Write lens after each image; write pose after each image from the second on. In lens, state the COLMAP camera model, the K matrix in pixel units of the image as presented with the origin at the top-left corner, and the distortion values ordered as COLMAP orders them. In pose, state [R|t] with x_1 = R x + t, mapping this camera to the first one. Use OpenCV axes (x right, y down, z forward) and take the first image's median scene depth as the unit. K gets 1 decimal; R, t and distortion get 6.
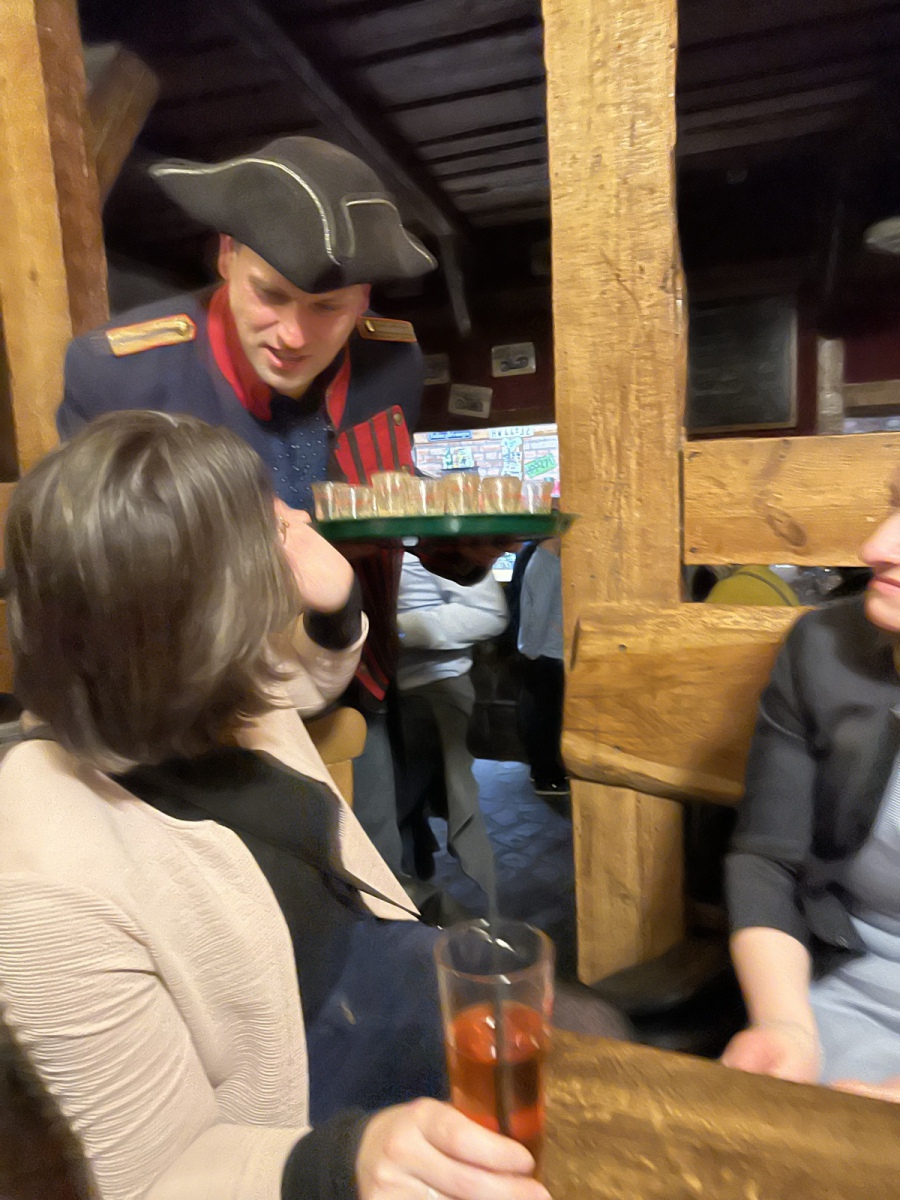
lens RADIAL K [[901.0, 0, 450.6], [0, 901.0, 604.0], [0, 0, 1]] dist [0.050680, -0.055867]
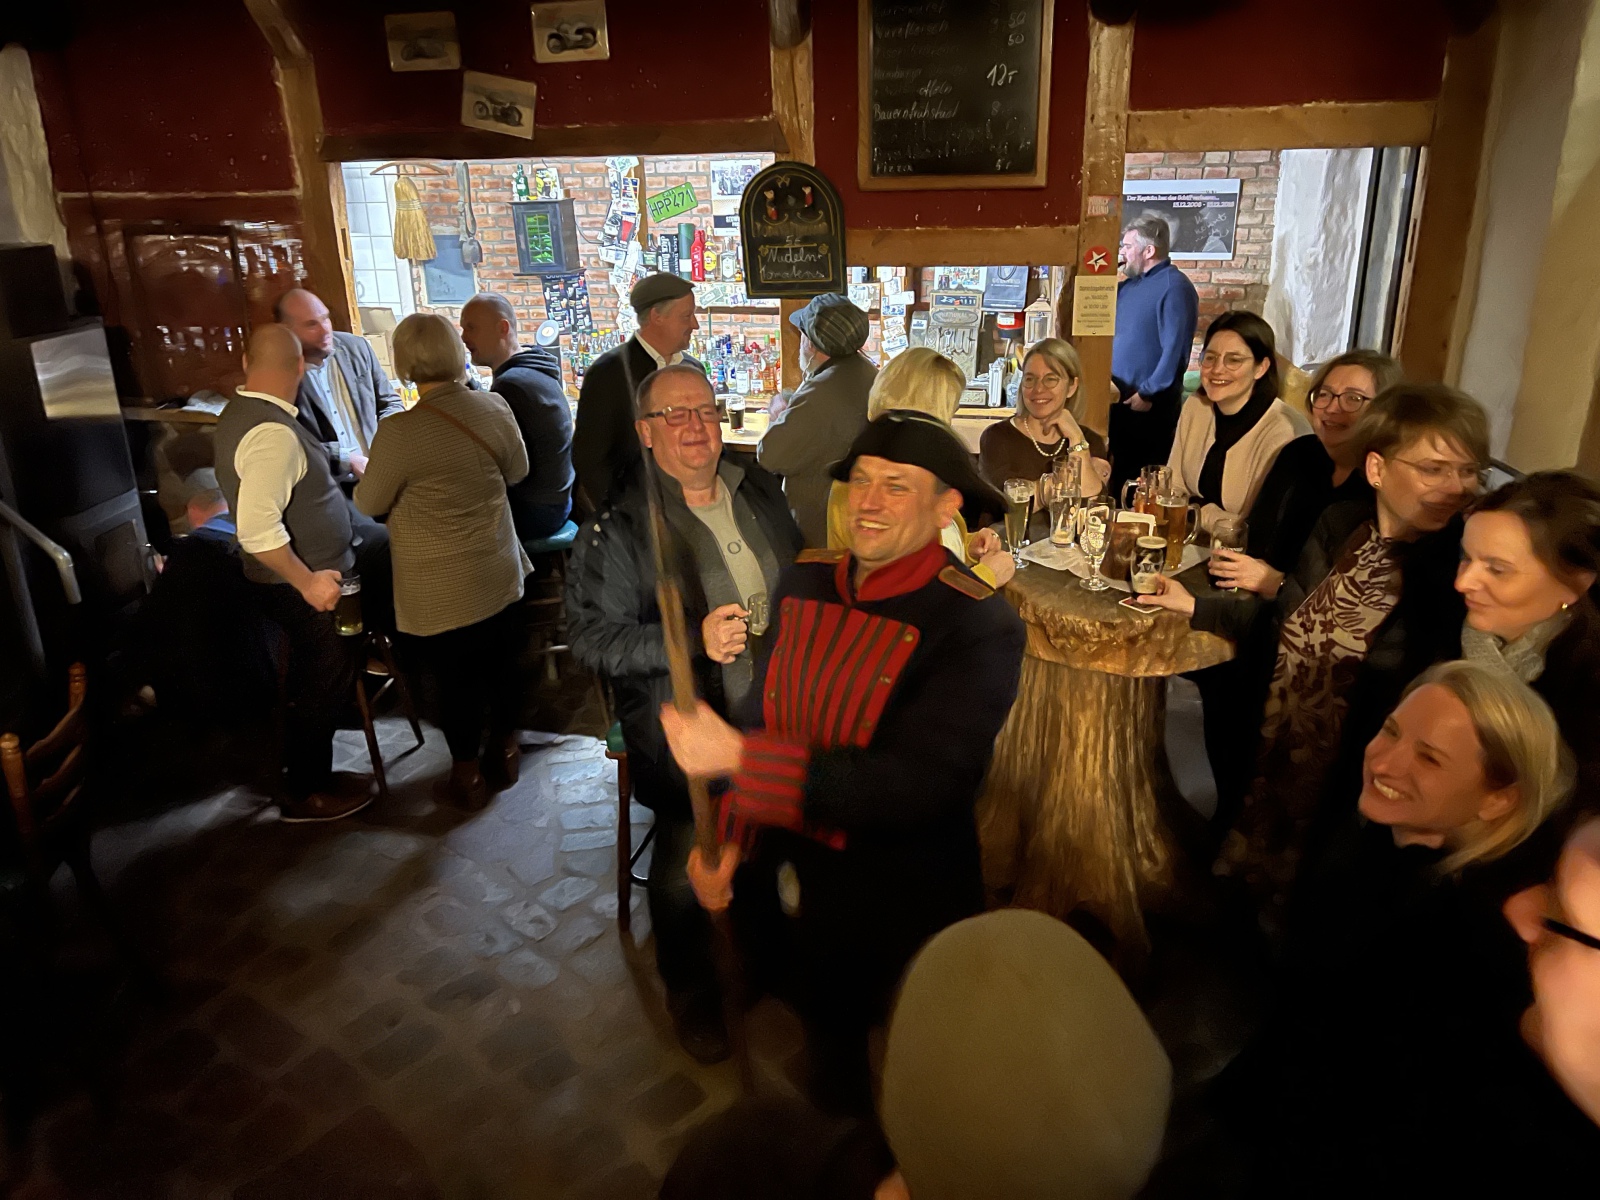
lens RADIAL K [[1201.4, 0, 800.6], [0, 1201.4, 598.7], [0, 0, 1]] dist [0.050680, -0.055867]
pose [[0.992456, -0.018026, 0.121266, 0.110569], [-0.008034, 0.977443, 0.211048, -0.086714], [-0.122335, -0.210431, 0.969924, 0.185853]]
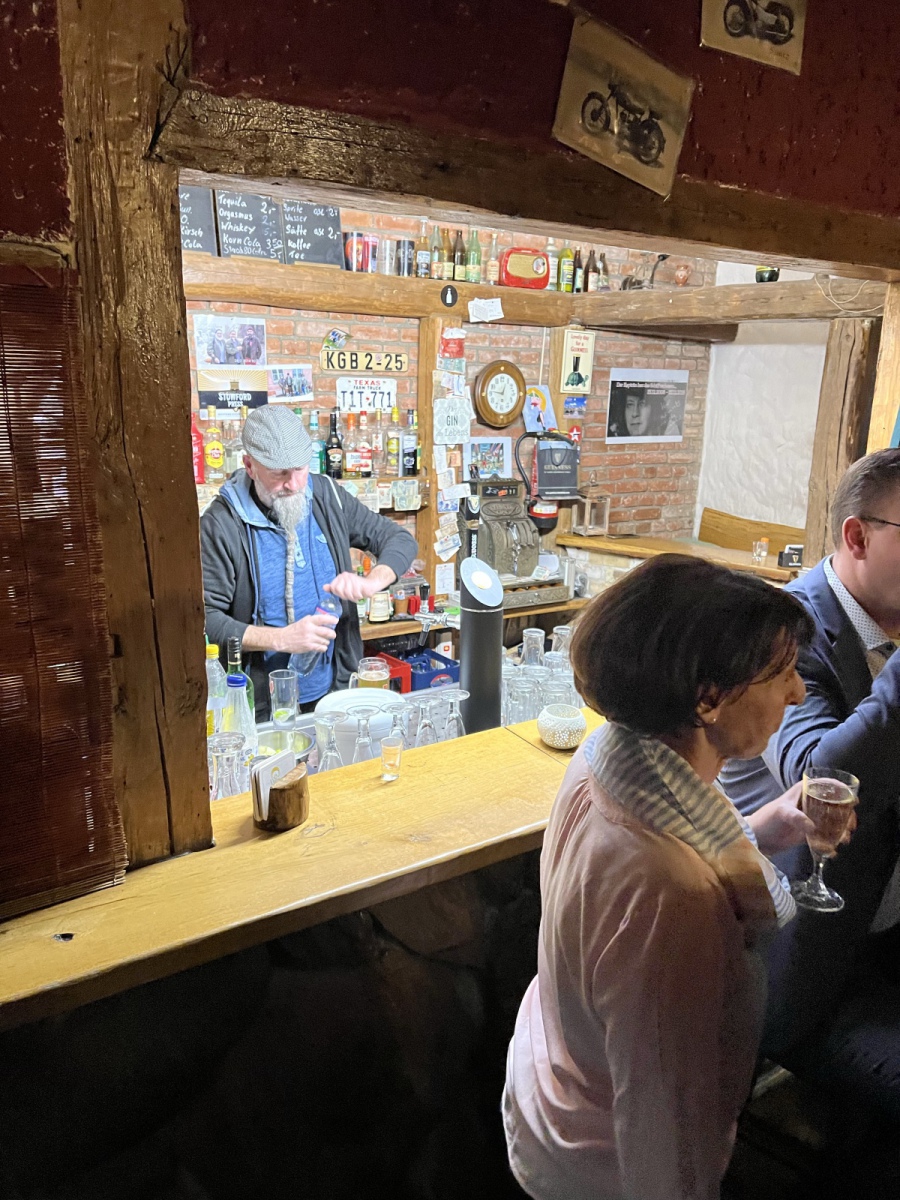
lens RADIAL K [[901.0, 0, 448.4], [0, 901.0, 617.6], [0, 0, 1]] dist [0.050680, -0.055867]
pose [[0.559739, -0.152973, 0.814427, -0.239898], [0.066753, 0.987943, 0.139687, -0.123949], [-0.825976, -0.023823, 0.563201, 0.895814]]
